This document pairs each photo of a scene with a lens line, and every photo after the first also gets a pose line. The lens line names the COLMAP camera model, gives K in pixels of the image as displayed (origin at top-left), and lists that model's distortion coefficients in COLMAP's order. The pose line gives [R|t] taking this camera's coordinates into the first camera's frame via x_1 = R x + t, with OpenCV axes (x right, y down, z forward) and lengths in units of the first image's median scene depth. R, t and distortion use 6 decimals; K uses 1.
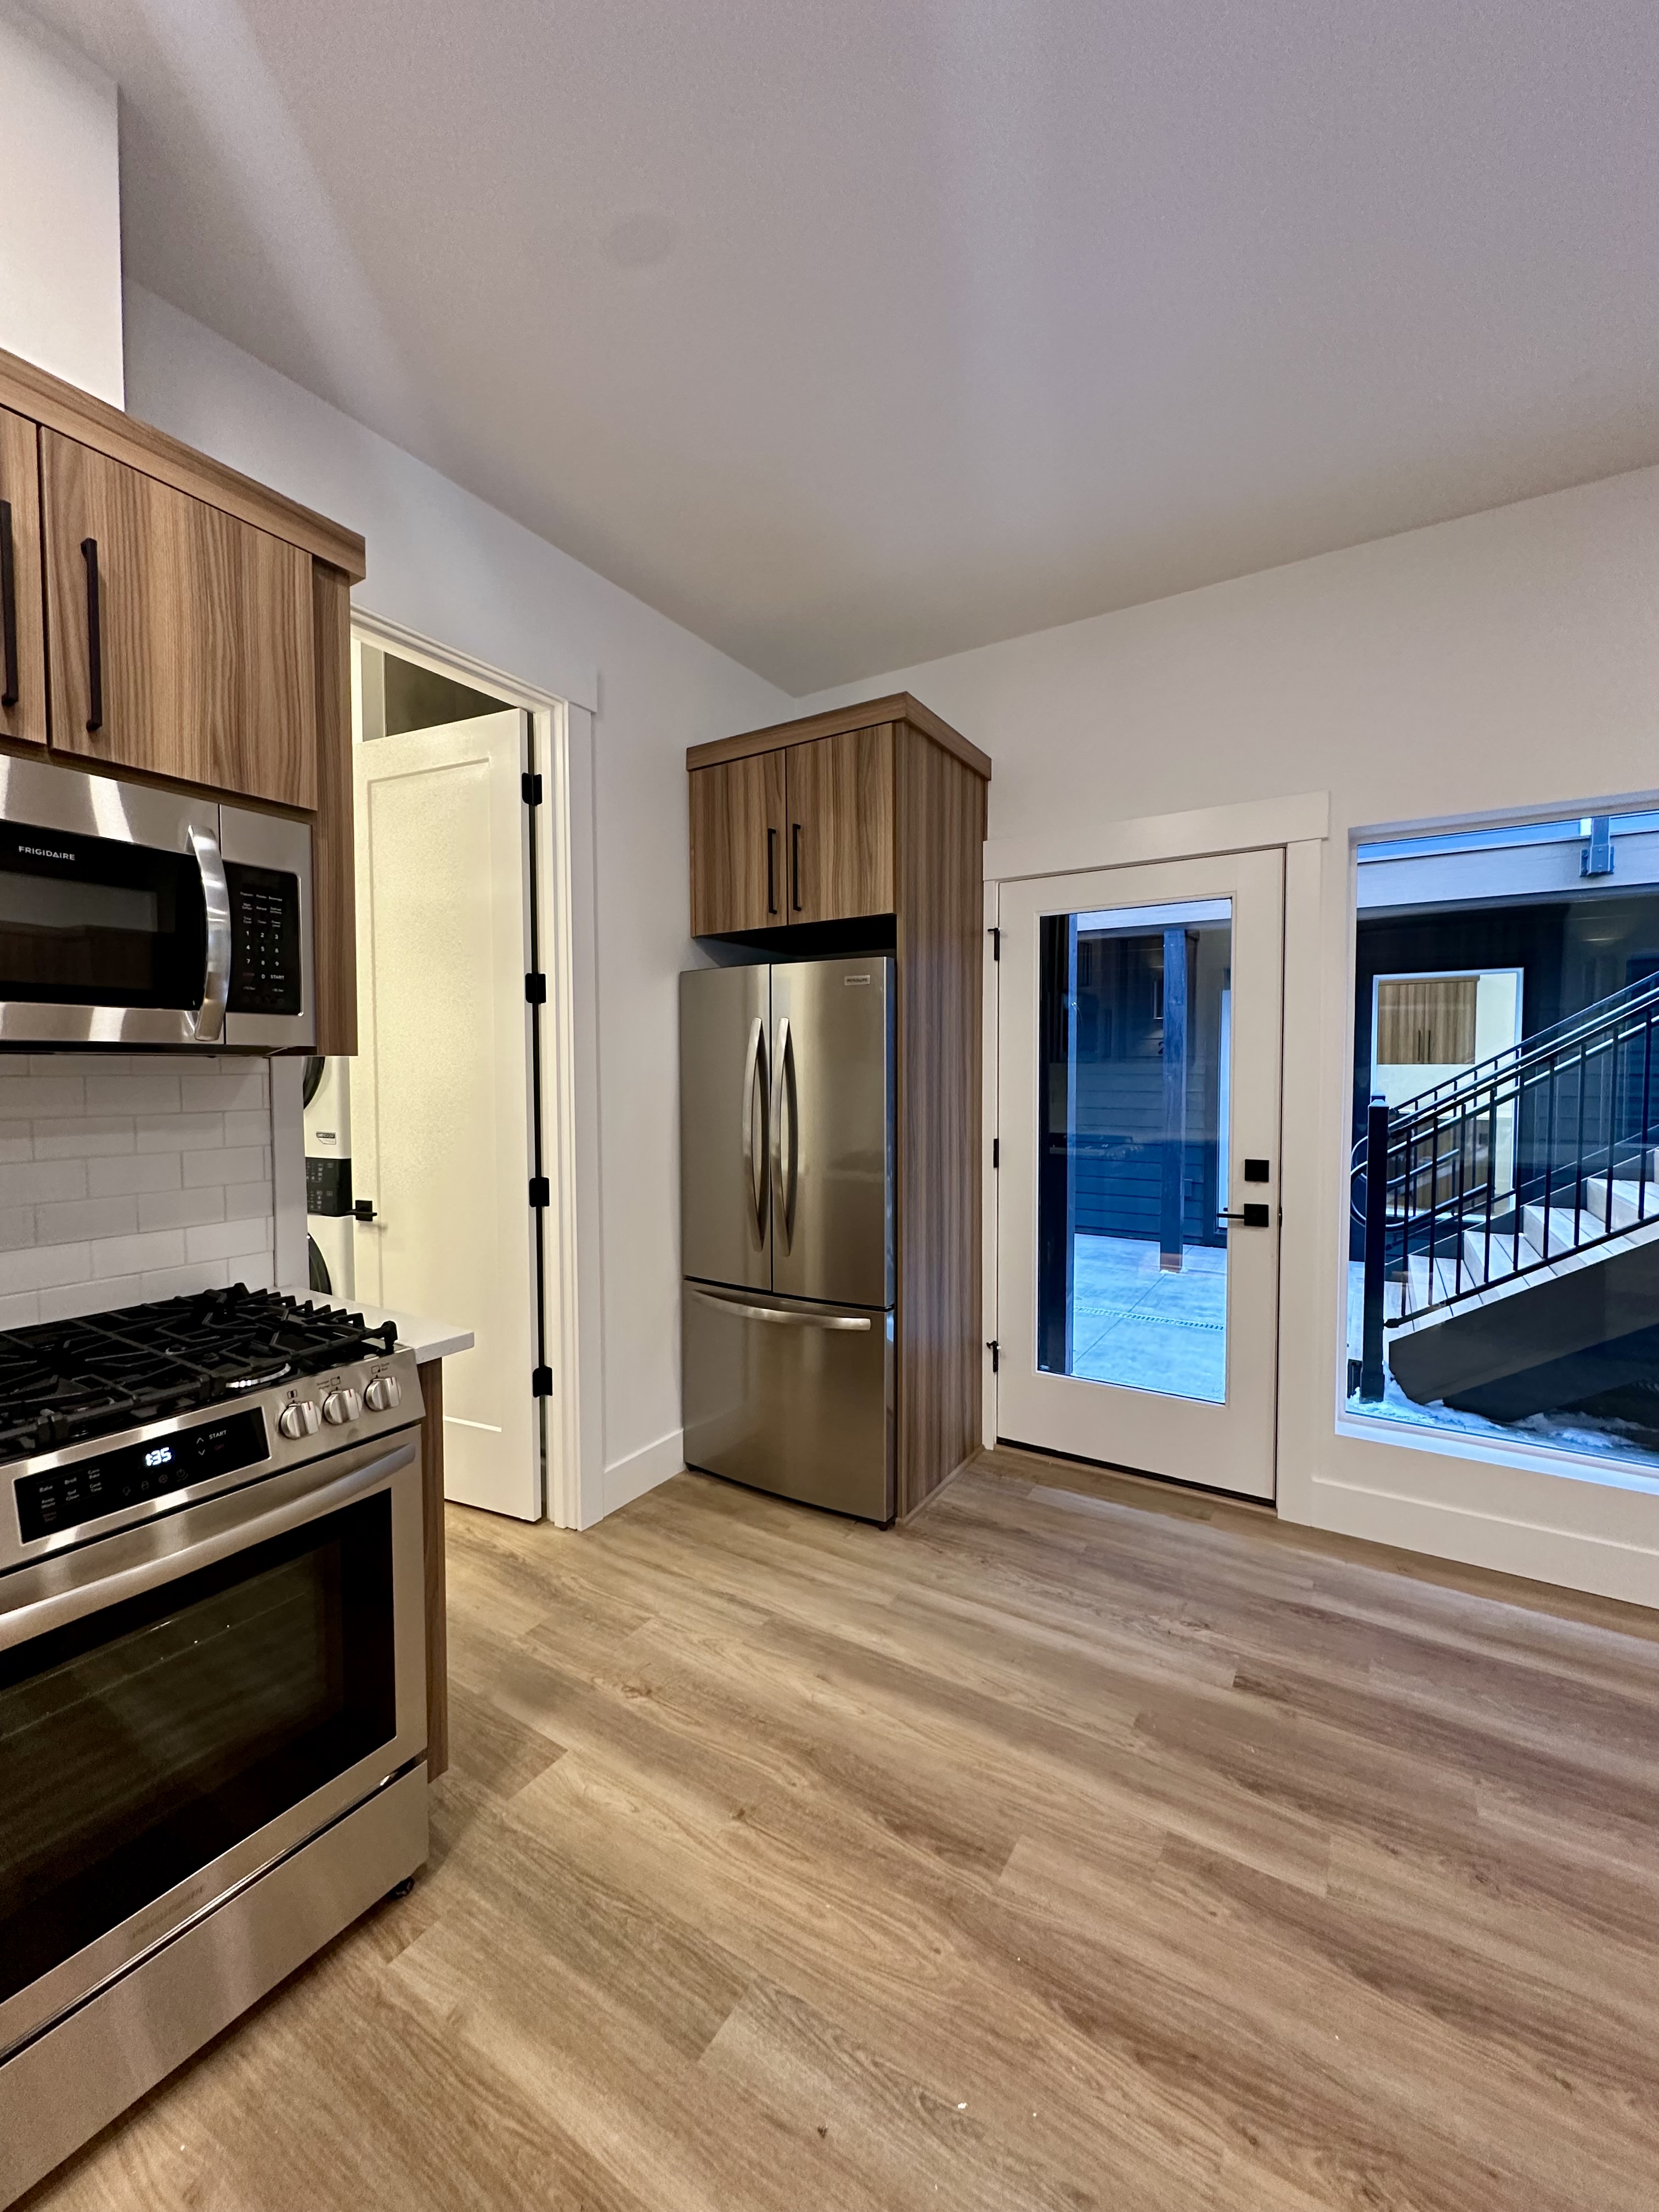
lens RADIAL K [[880.5, 0, 829.5], [0, 880.5, 1106.0], [0, 0, 1]] dist [-0.000036, 0.000179]
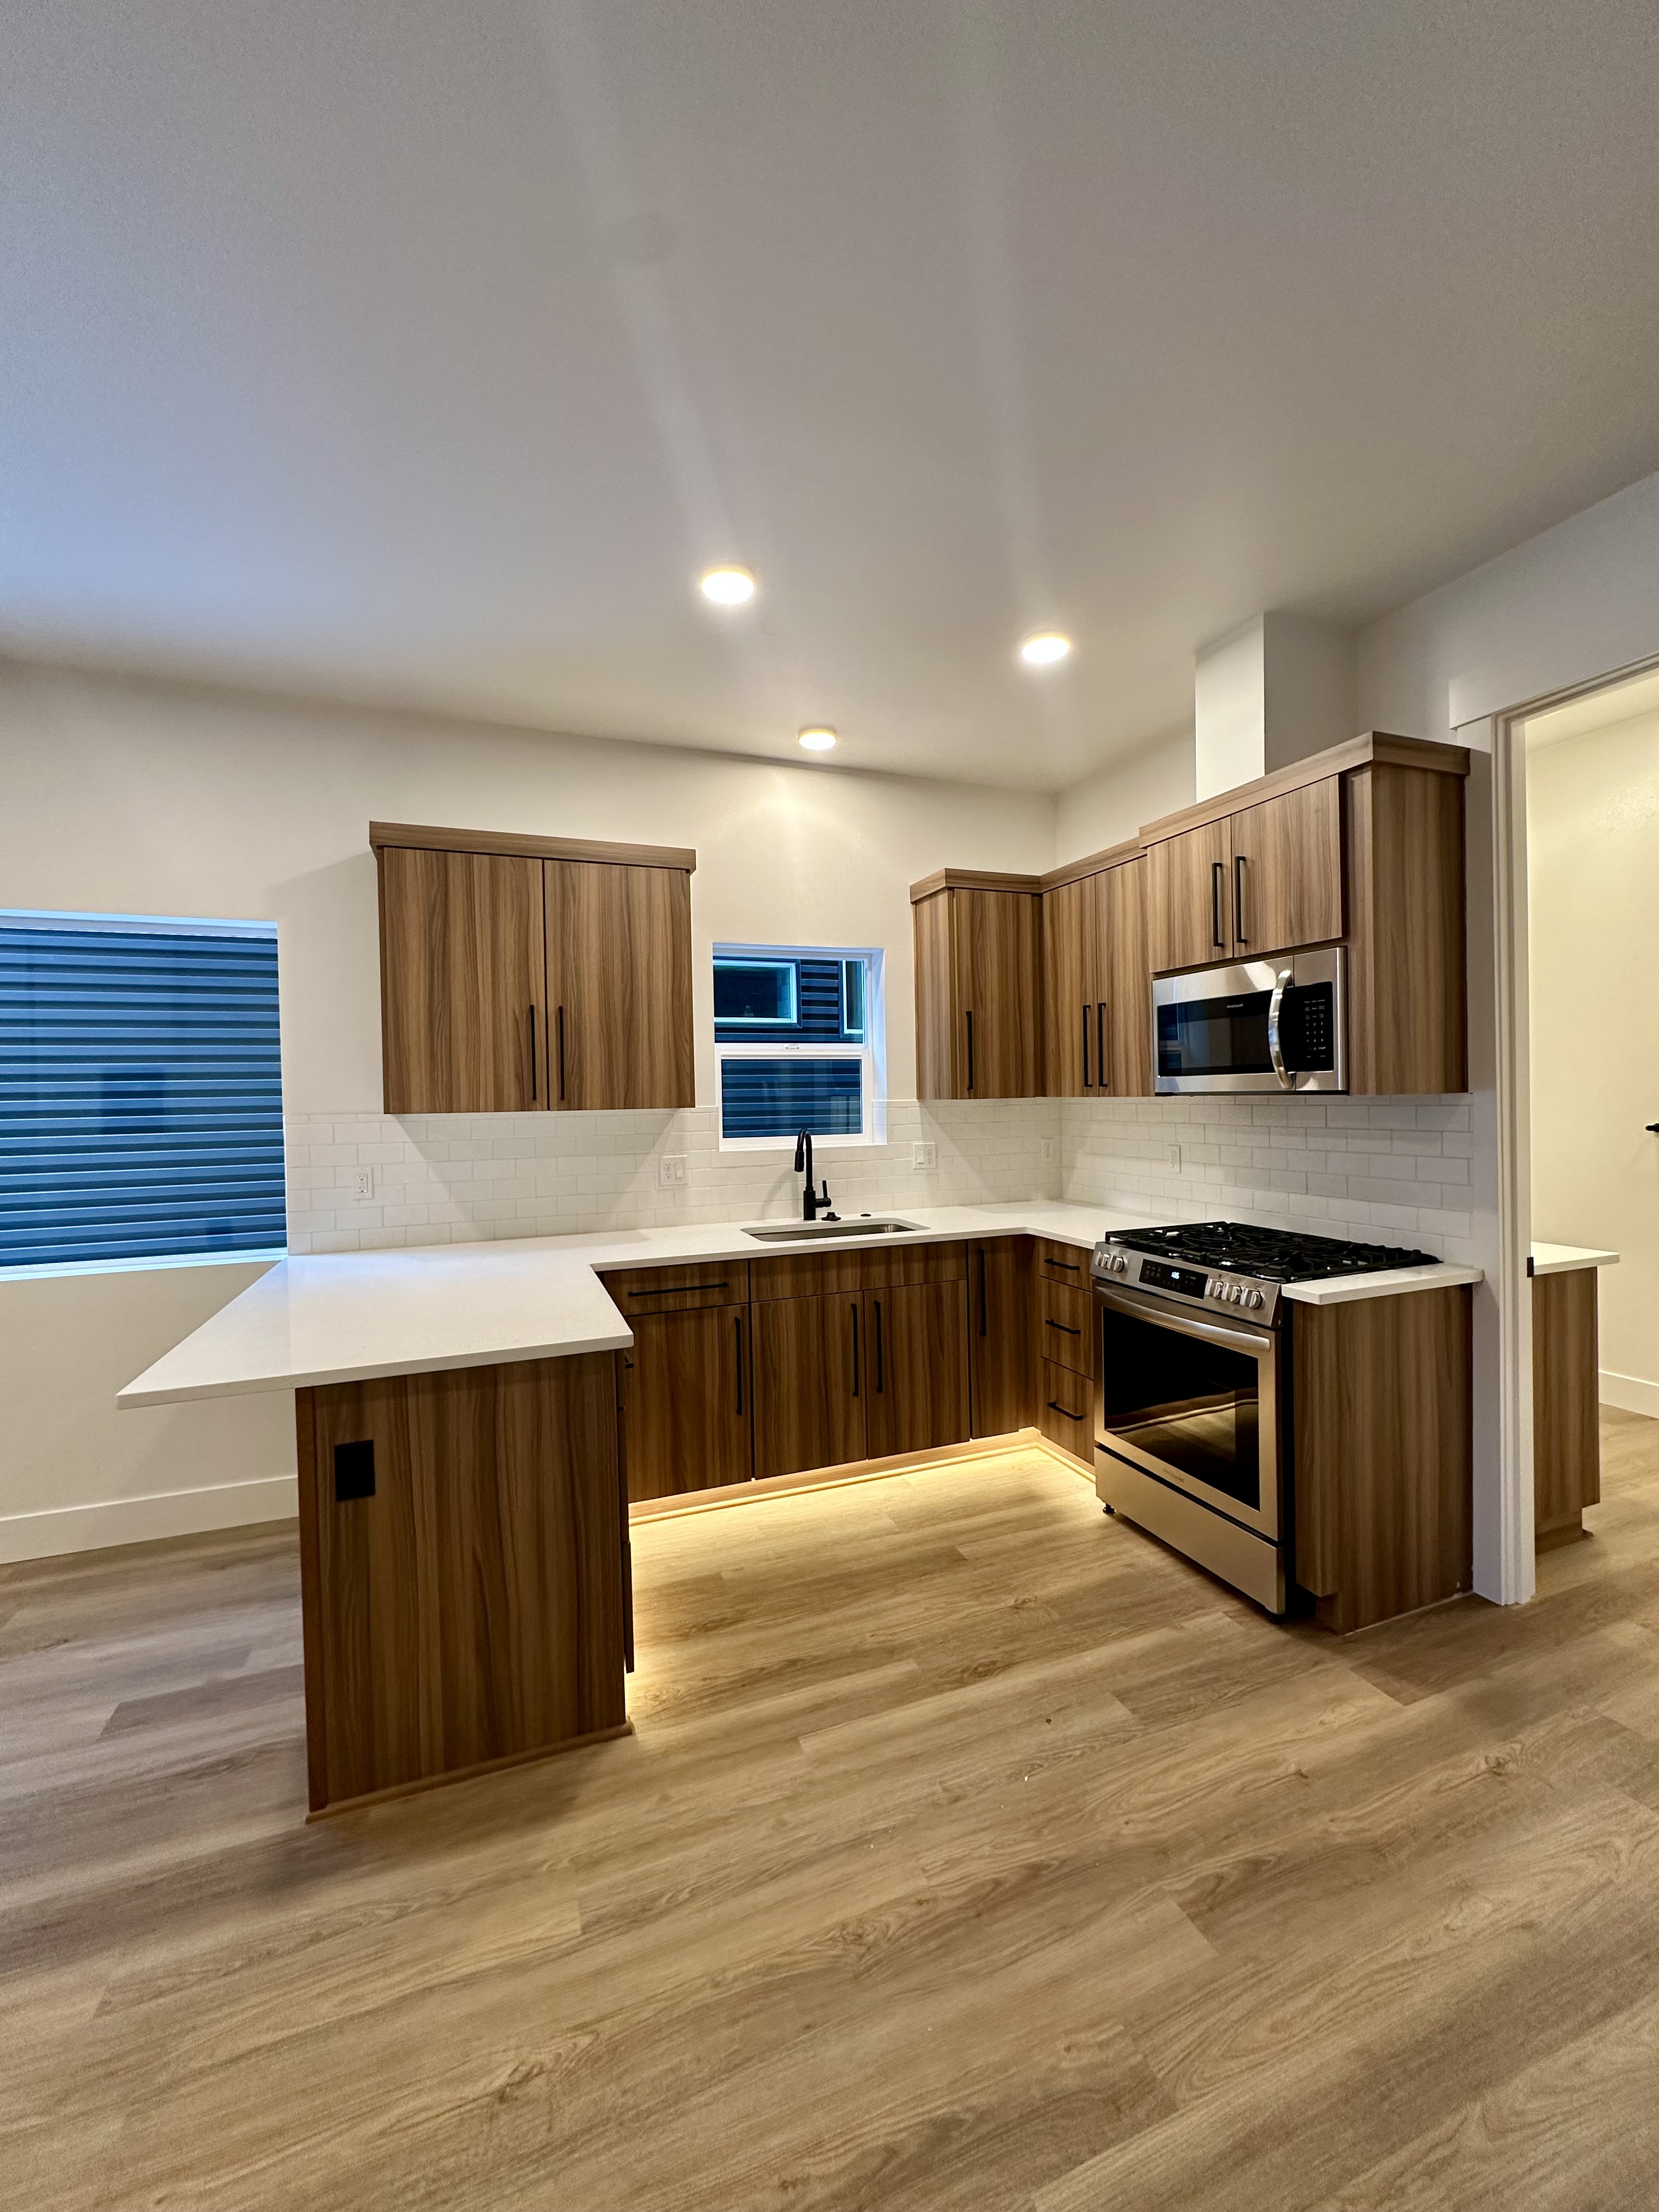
lens RADIAL K [[880.5, 0, 829.5], [0, 880.5, 1106.0], [0, 0, 1]] dist [-0.000036, 0.000179]
pose [[-0.594788, 0.023514, -0.803538, 1.363066], [-0.013527, 0.999138, 0.039251, -0.101143], [0.803769, 0.034215, -0.593957, 1.377931]]
